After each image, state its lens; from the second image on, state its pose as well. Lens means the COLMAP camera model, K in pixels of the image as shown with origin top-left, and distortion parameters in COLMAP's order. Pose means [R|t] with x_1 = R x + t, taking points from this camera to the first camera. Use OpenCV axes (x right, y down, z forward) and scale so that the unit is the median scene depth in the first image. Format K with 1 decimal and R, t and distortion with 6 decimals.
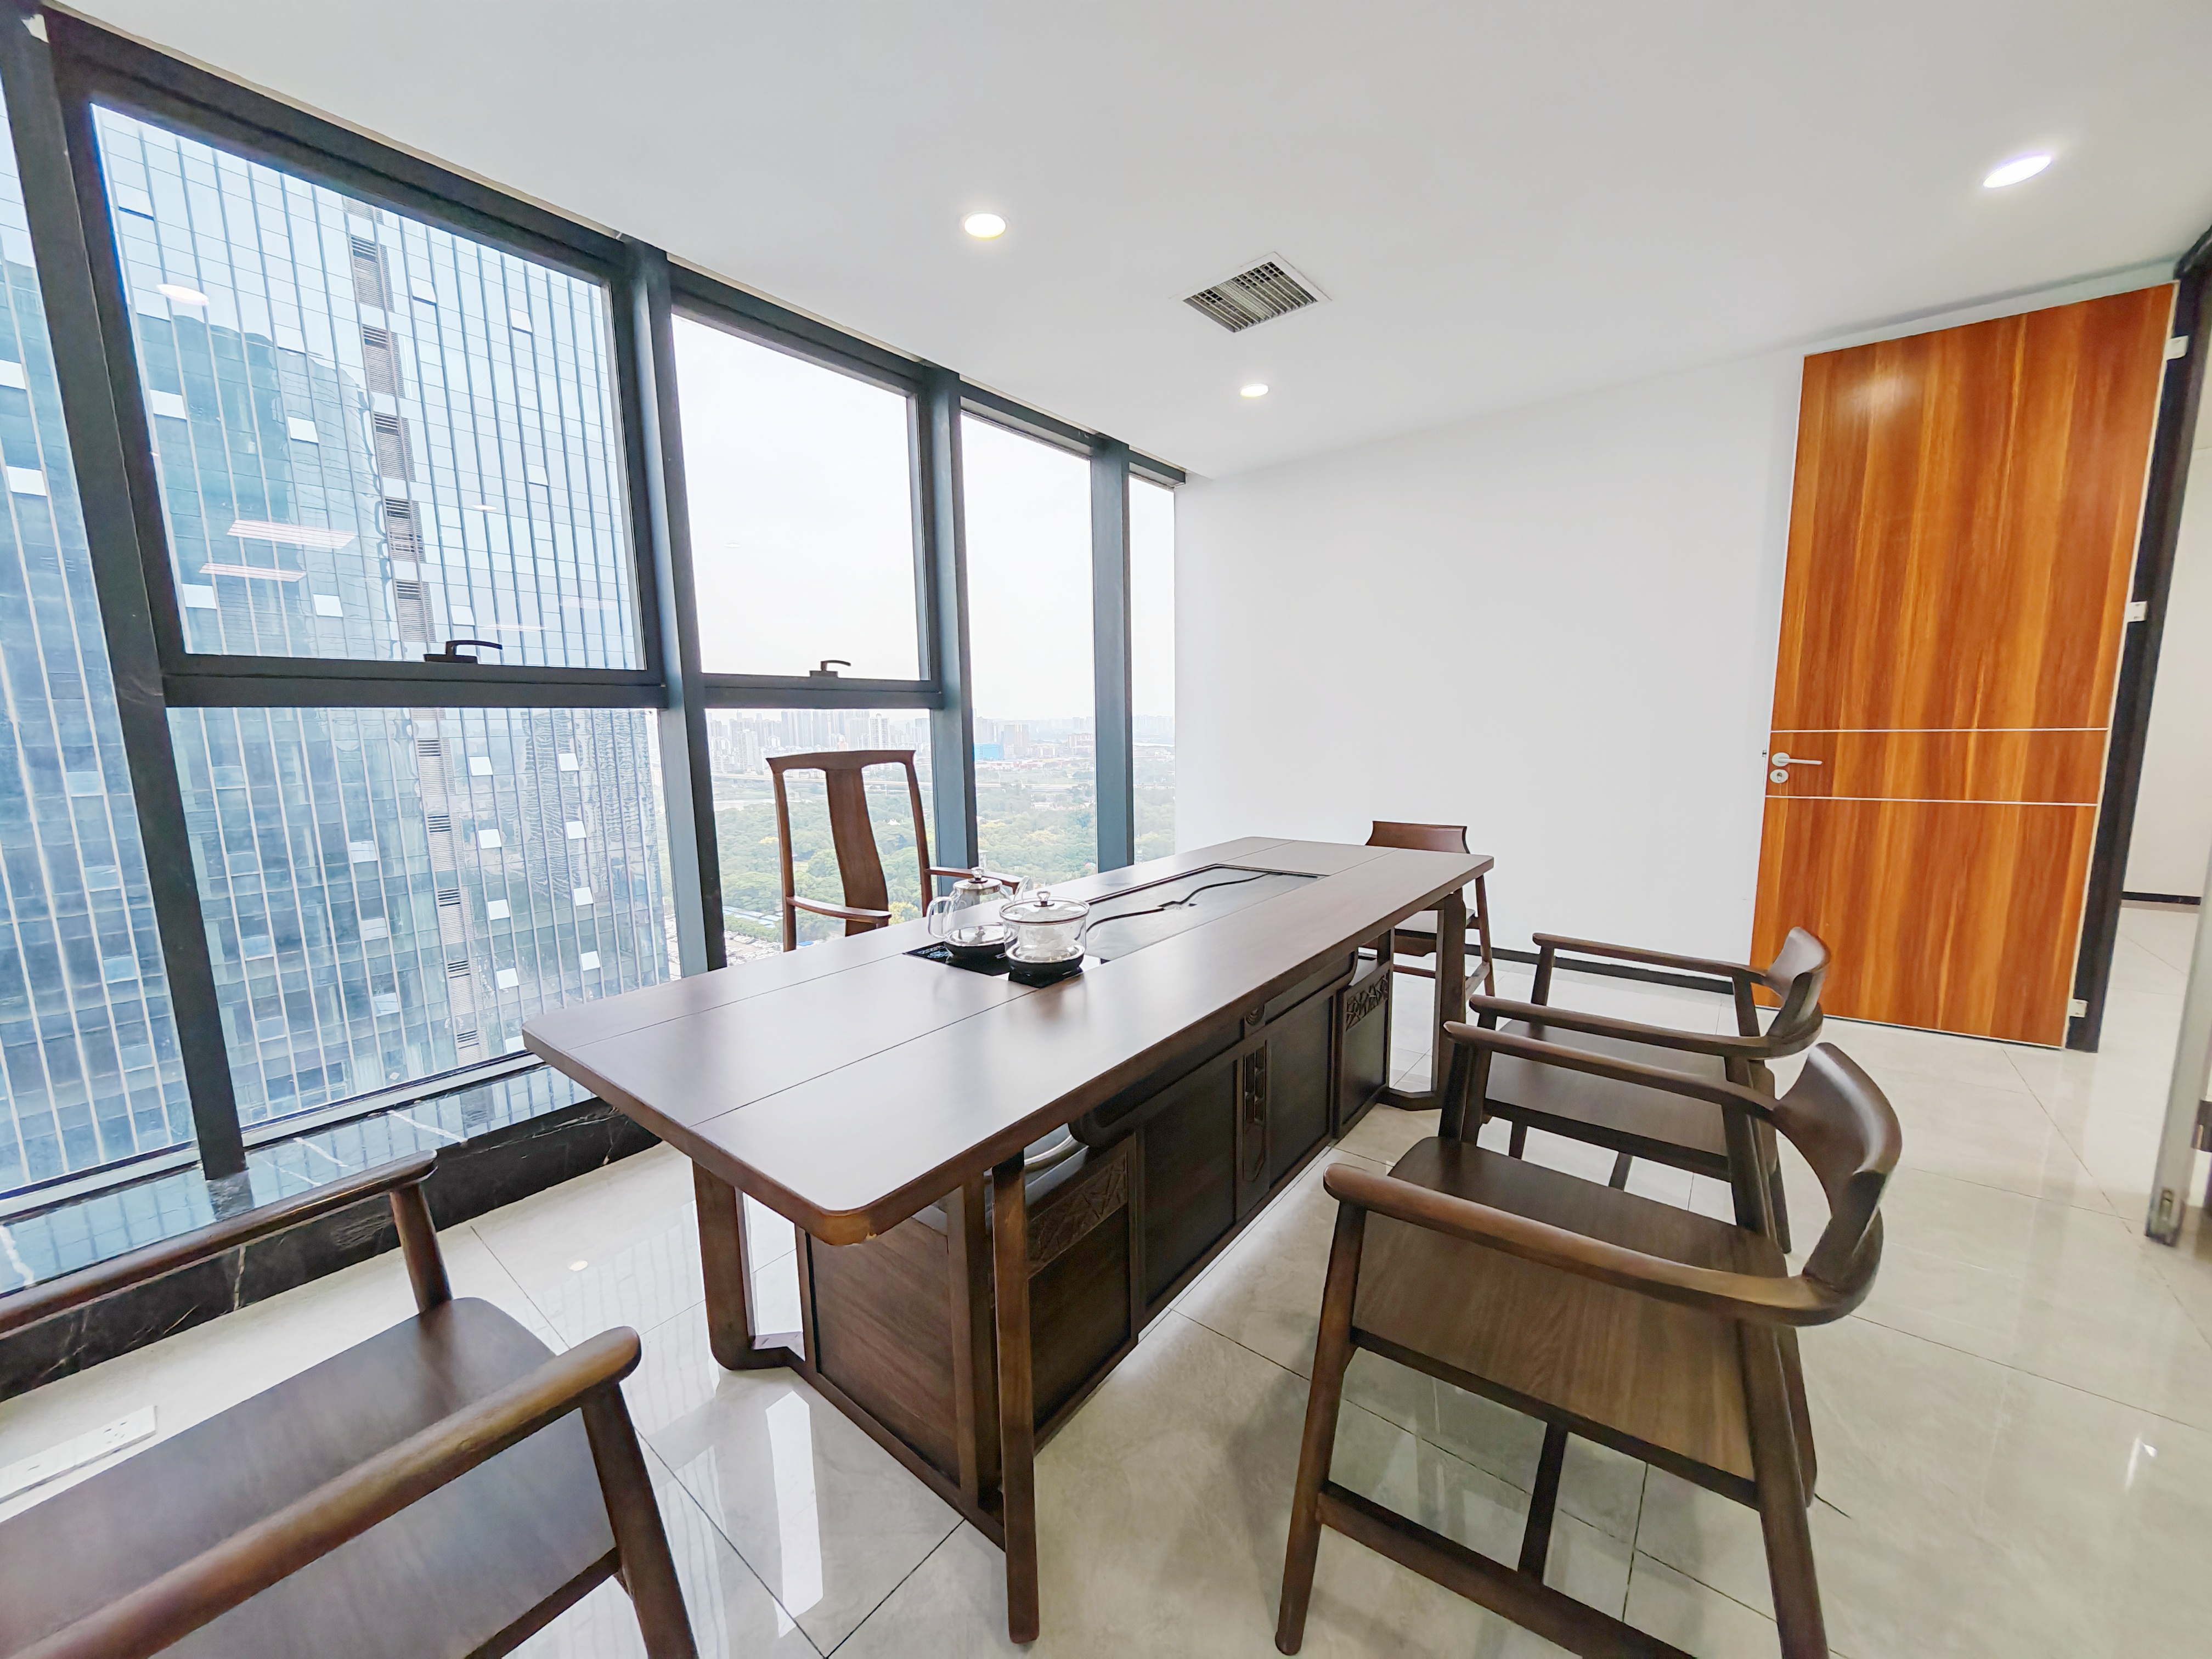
lens RADIAL K [[822.1, 0, 1107.3], [0, 822.1, 834.9], [0, 0, 1]] dist [-0.000180, -0.001204]
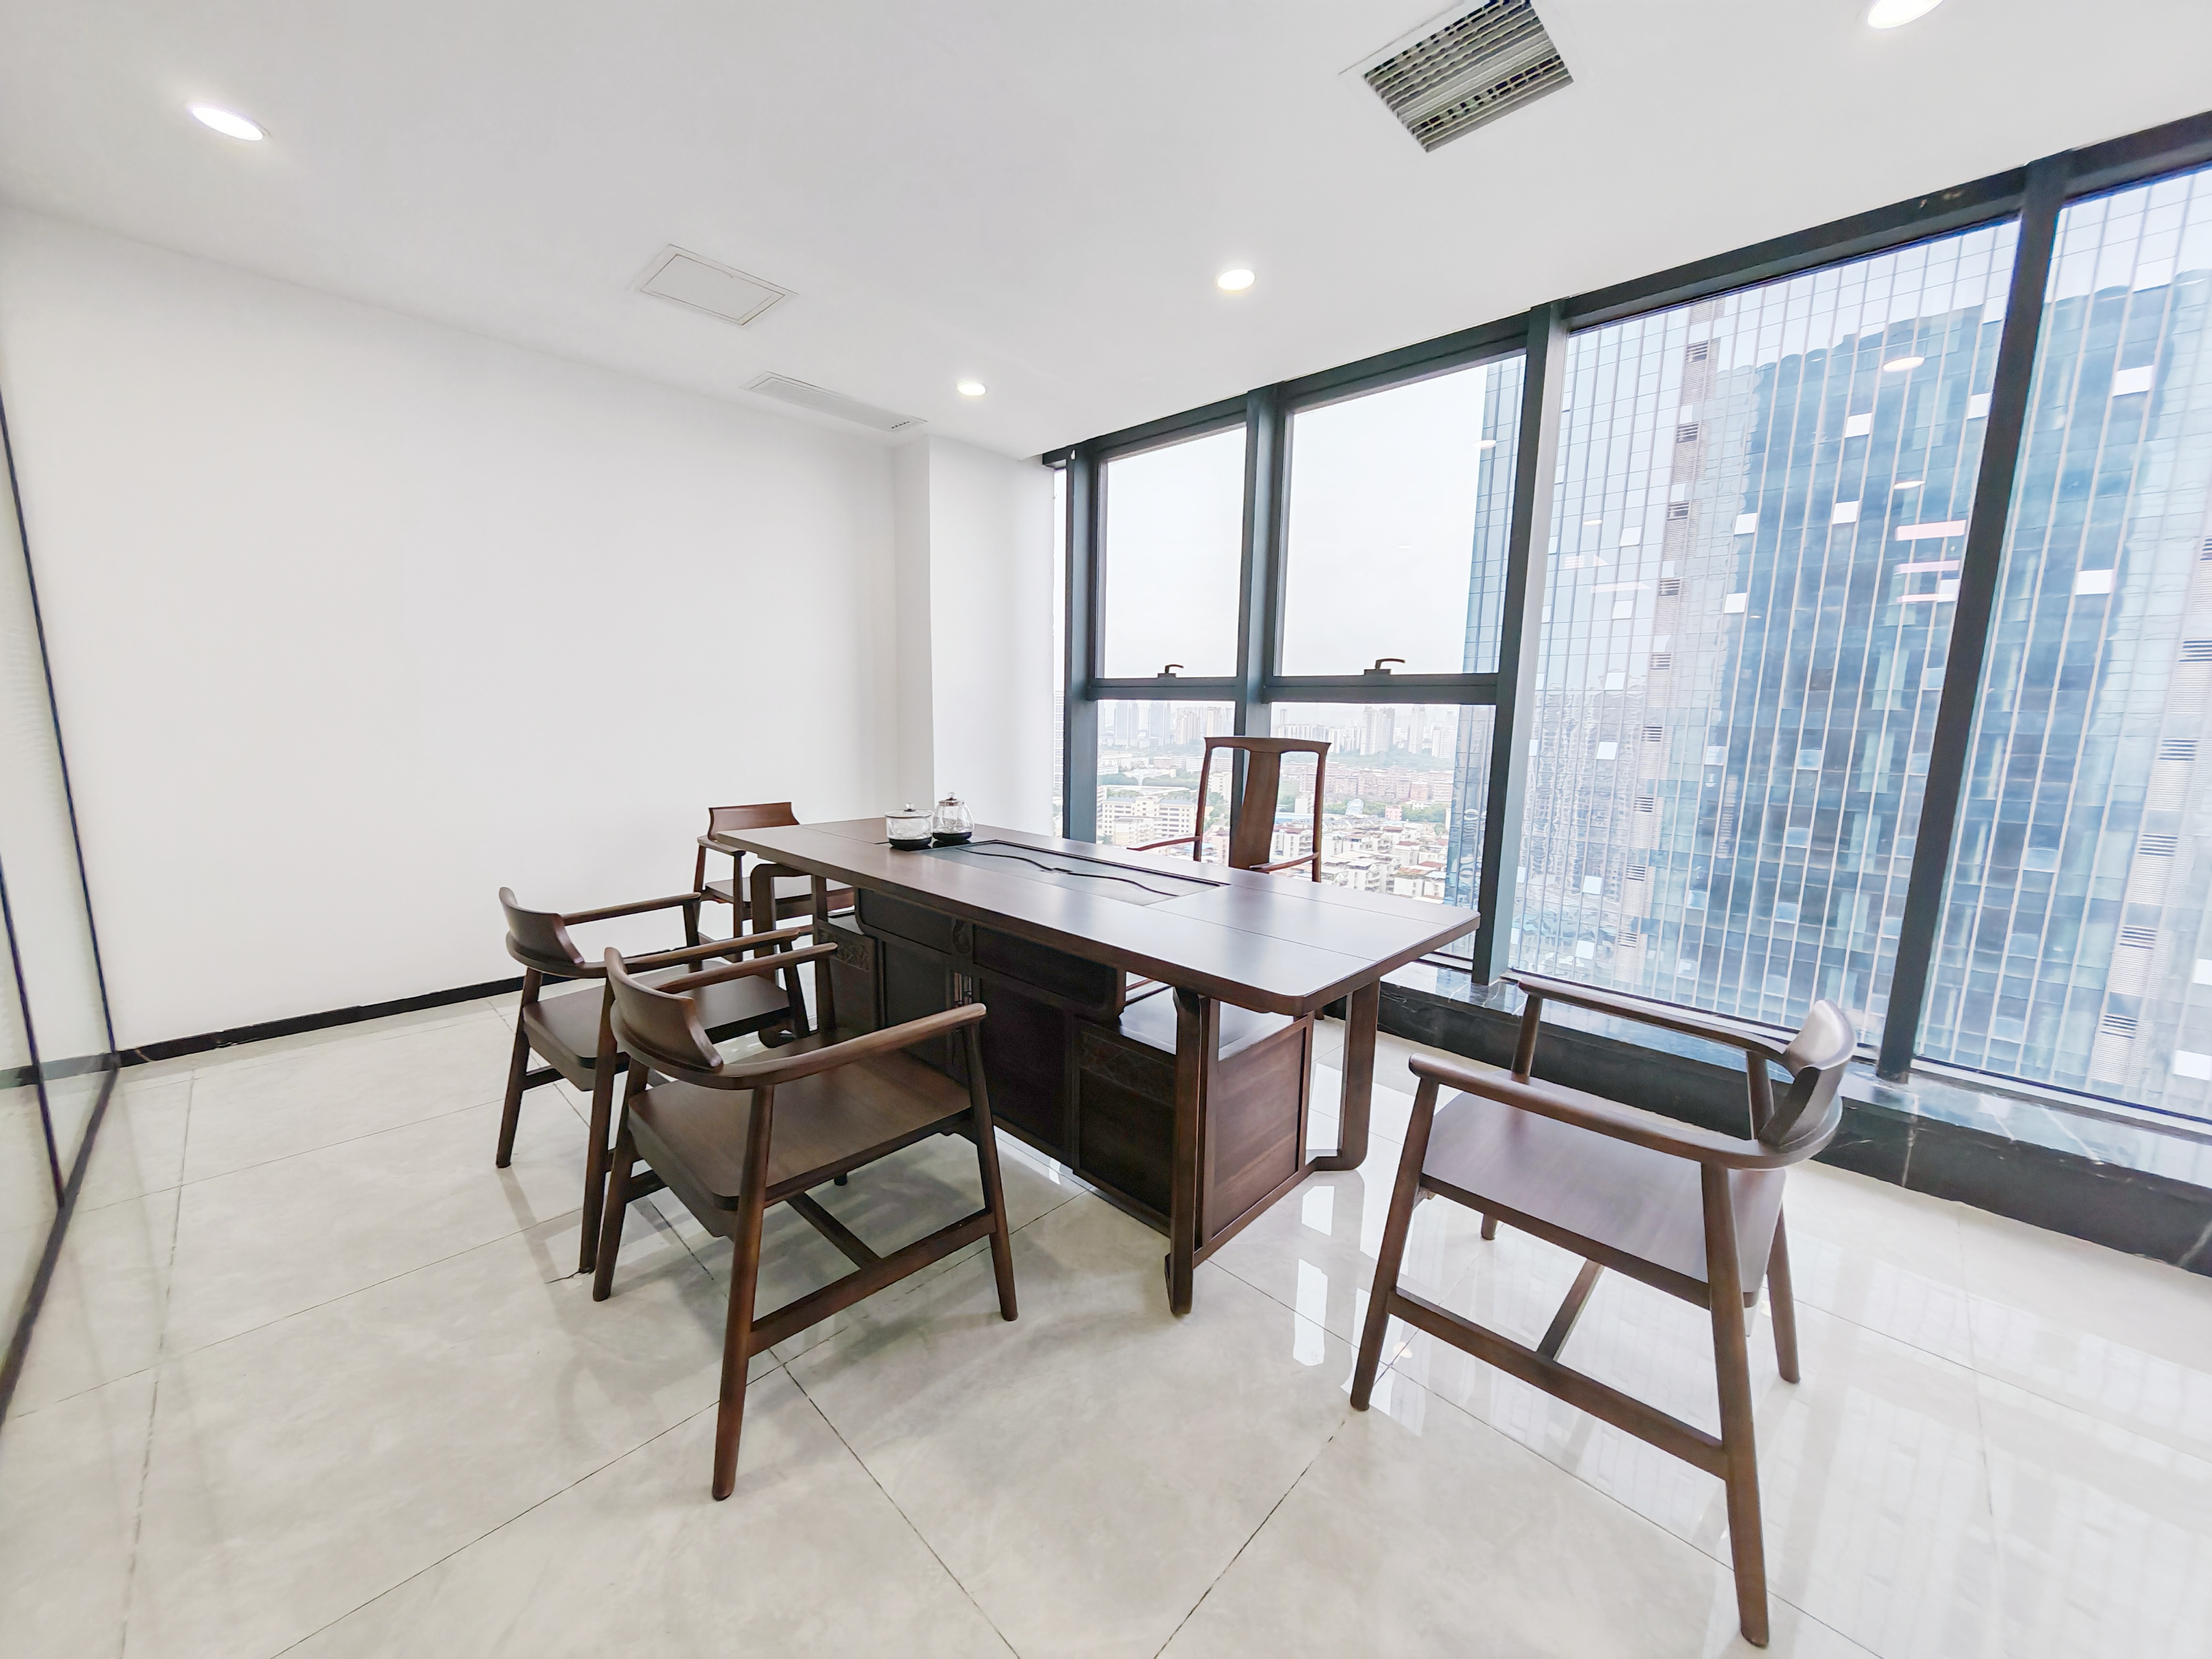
lens RADIAL K [[822.1, 0, 1087.3], [0, 822.1, 827.8], [0, 0, 1]] dist [-0.000180, -0.001204]
pose [[-0.117587, 0.155024, -0.980888, 0.791092], [-0.151560, 0.973367, 0.172004, -0.123324], [0.981429, 0.168888, -0.090960, 0.751353]]
